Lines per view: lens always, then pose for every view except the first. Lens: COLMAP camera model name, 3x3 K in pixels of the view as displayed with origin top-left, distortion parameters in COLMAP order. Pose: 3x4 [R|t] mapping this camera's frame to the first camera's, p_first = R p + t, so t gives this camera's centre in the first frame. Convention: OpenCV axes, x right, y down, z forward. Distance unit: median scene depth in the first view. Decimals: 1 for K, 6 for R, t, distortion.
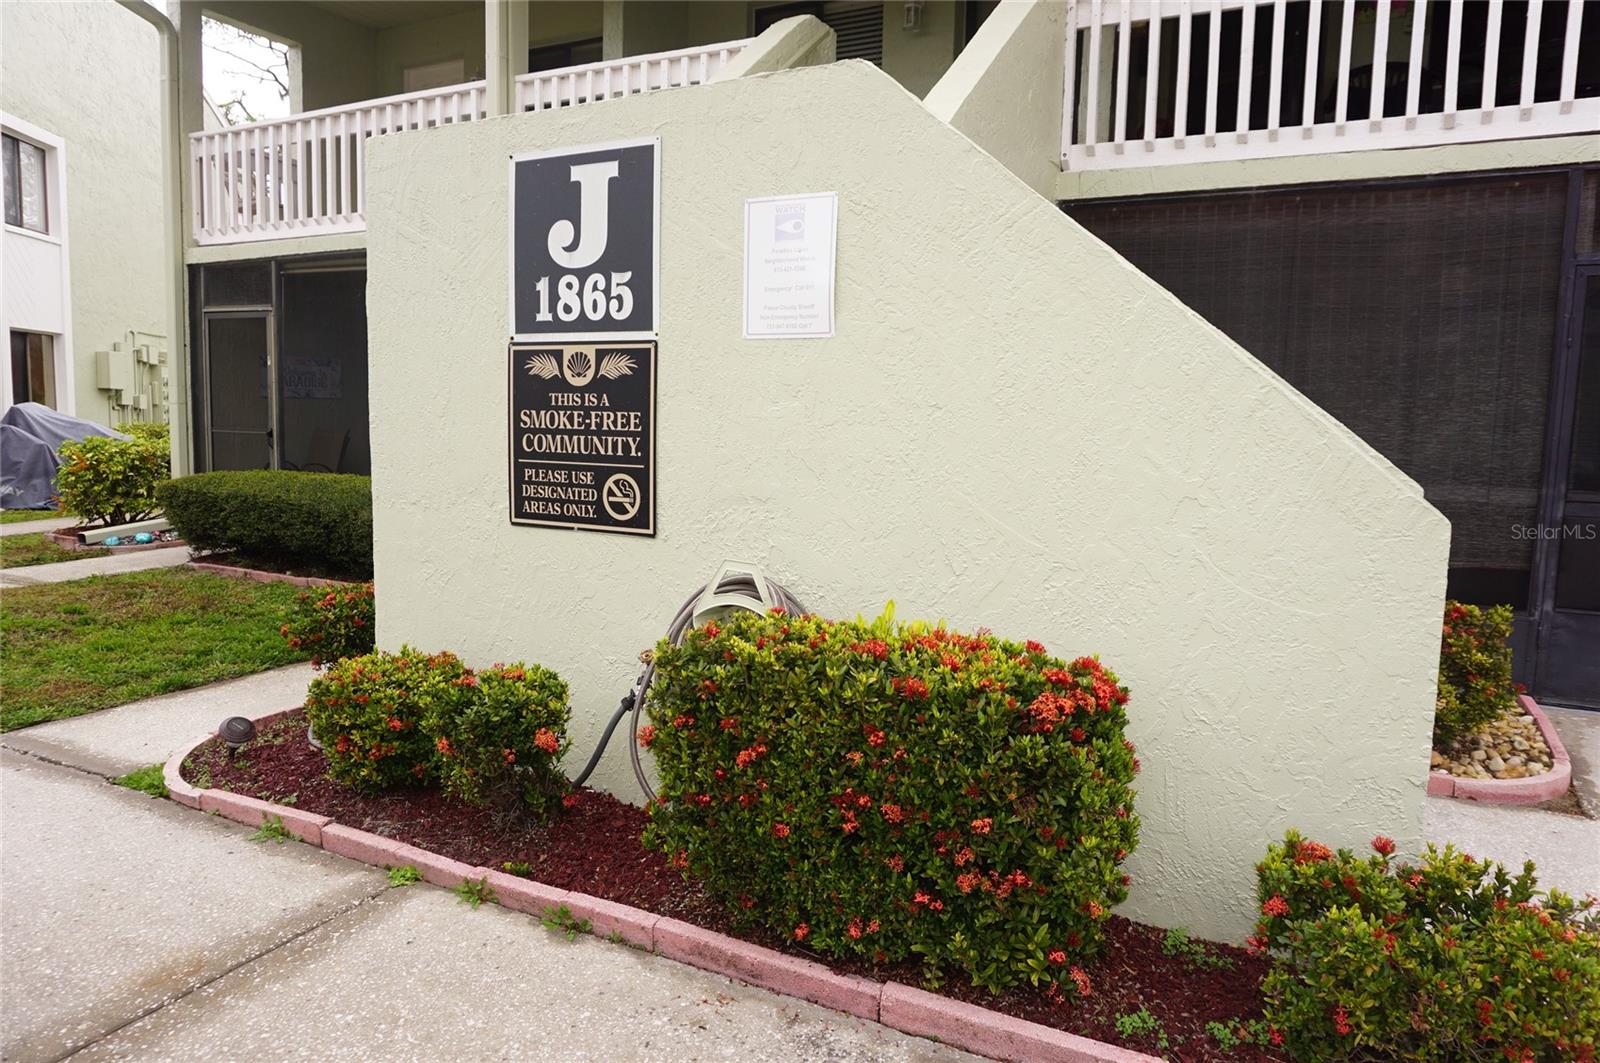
lens RADIAL K [[1066.1, 0, 806.4], [0, 1066.1, 502.1], [0, 0, 1]] dist [-0.002626, 0.000898]
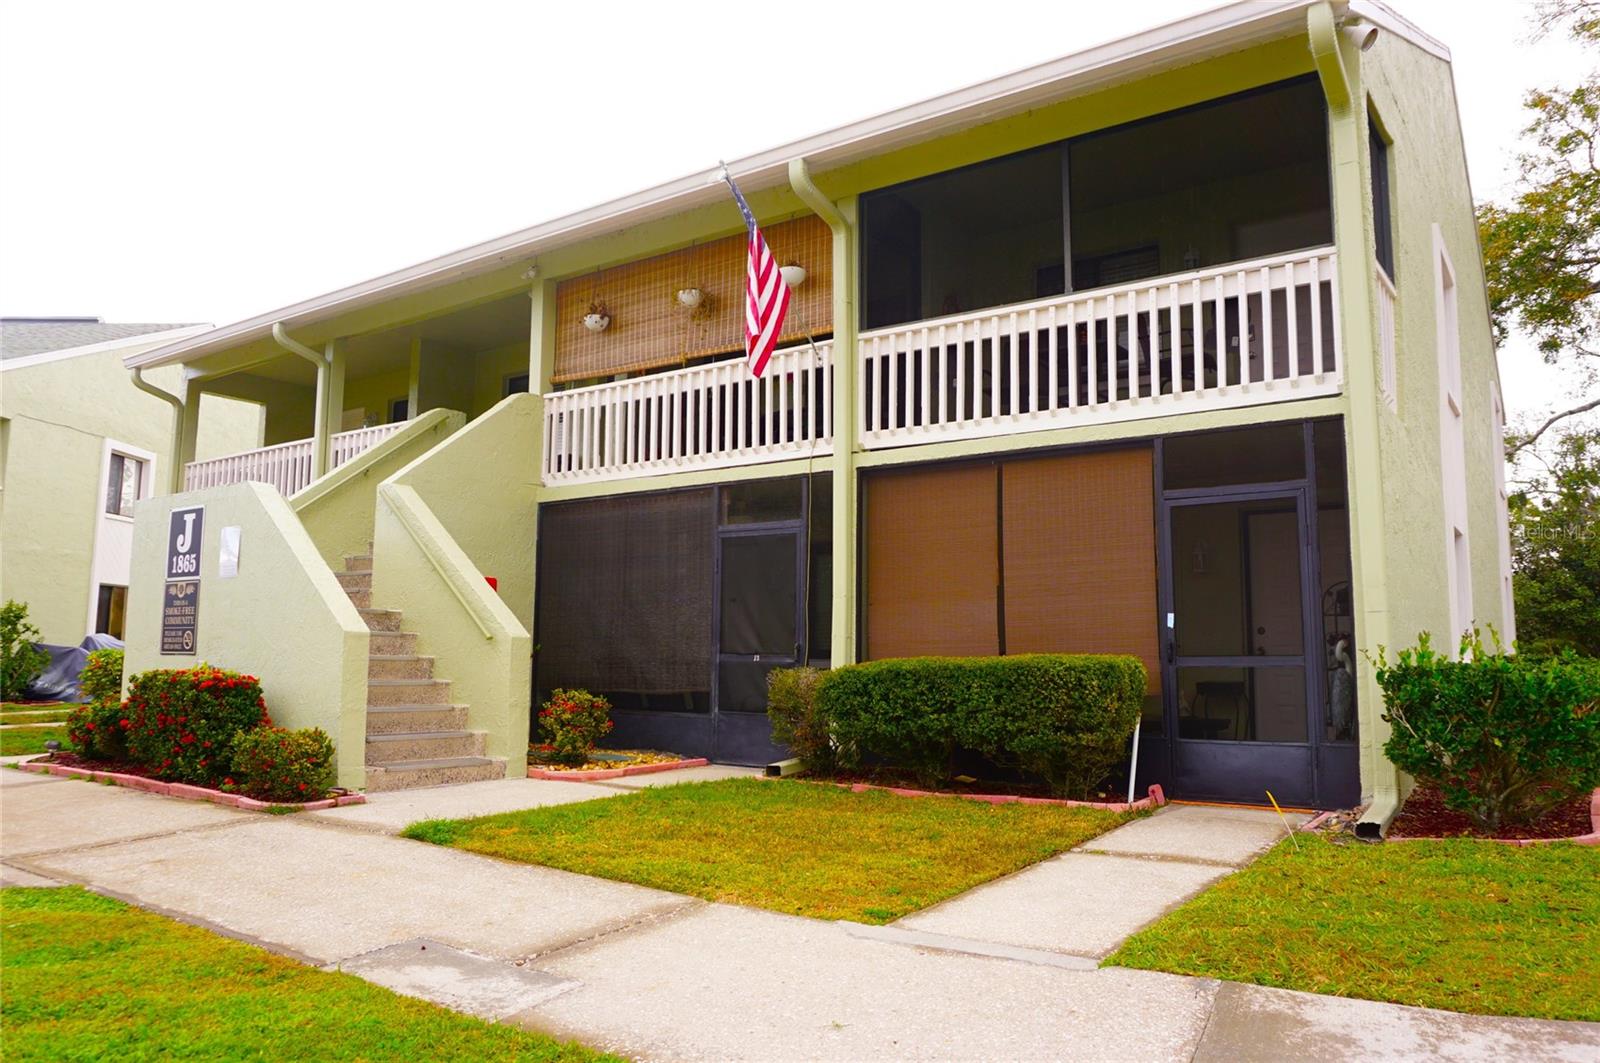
lens RADIAL K [[1084.7, 0, 800.0], [0, 1084.7, 531.5], [0, 0, 1]] dist [-0.001767, -0.000778]
pose [[0.992104, -0.030075, -0.121757, 1.570657], [0.005664, 0.980575, -0.196065, 0.252428], [0.125289, 0.193827, 0.973002, -1.368556]]
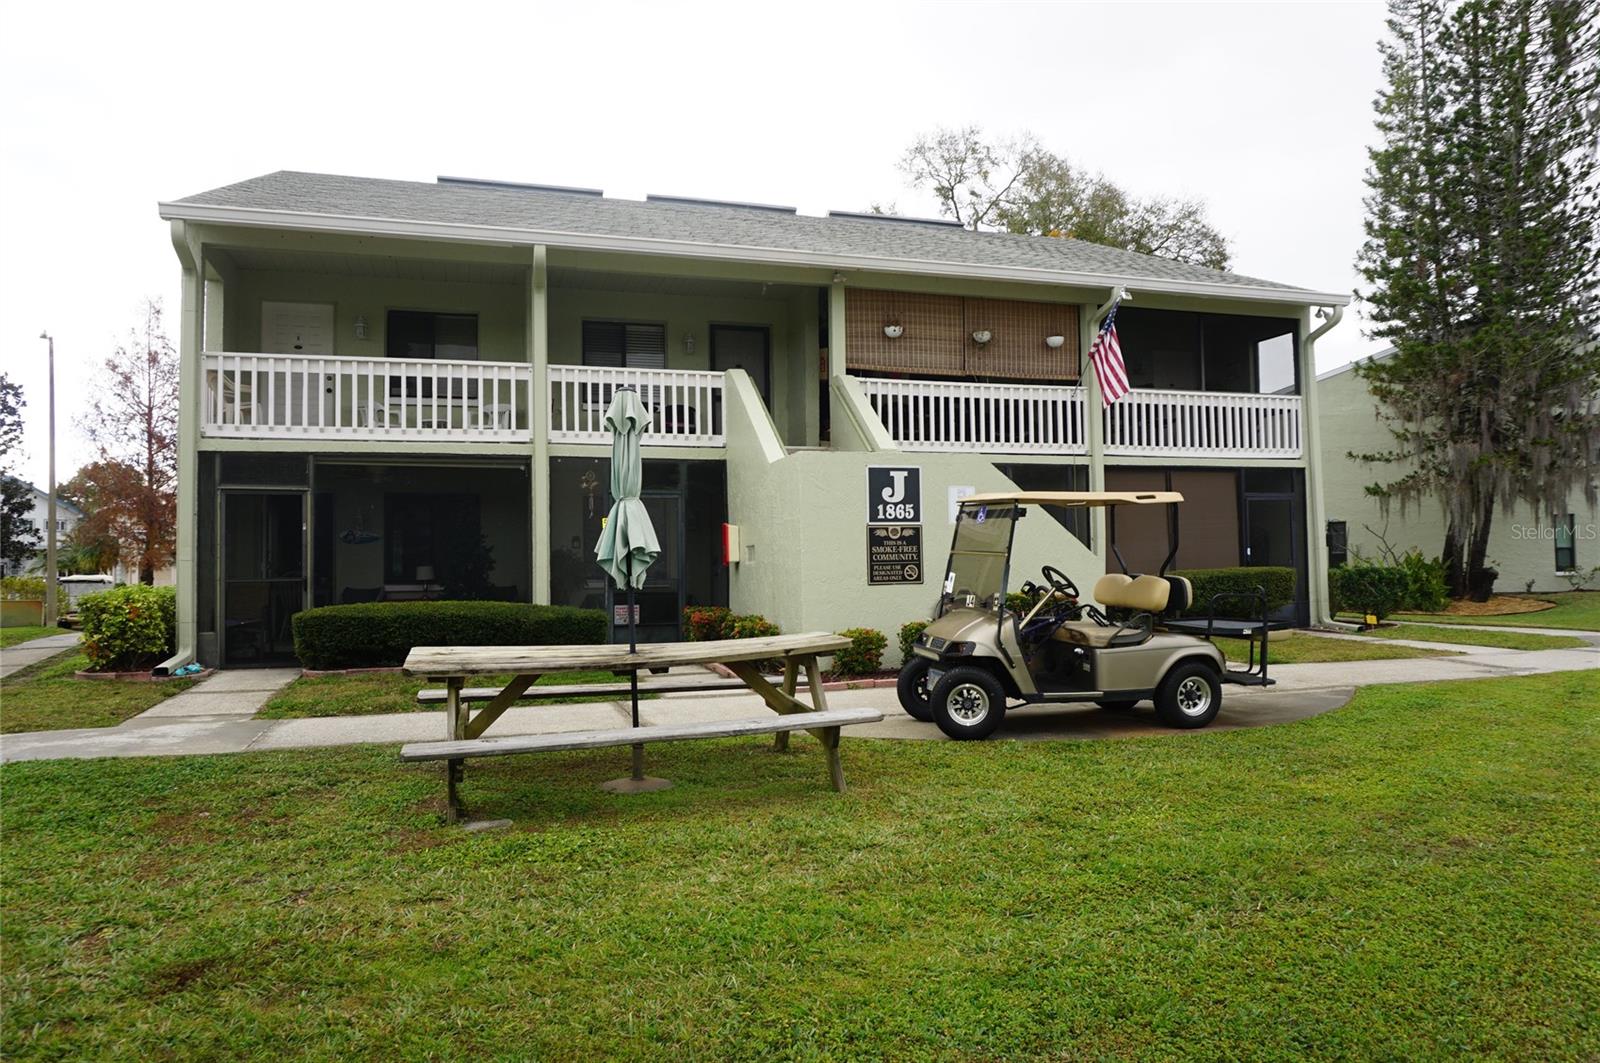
lens RADIAL K [[1066.1, 0, 806.4], [0, 1066.1, 502.1], [0, 0, 1]] dist [-0.002626, 0.000898]
pose [[0.679342, 0.003383, 0.733814, -2.708627], [0.092871, 0.991552, -0.090548, 0.046684], [-0.727921, 0.129663, 0.673289, -0.961924]]
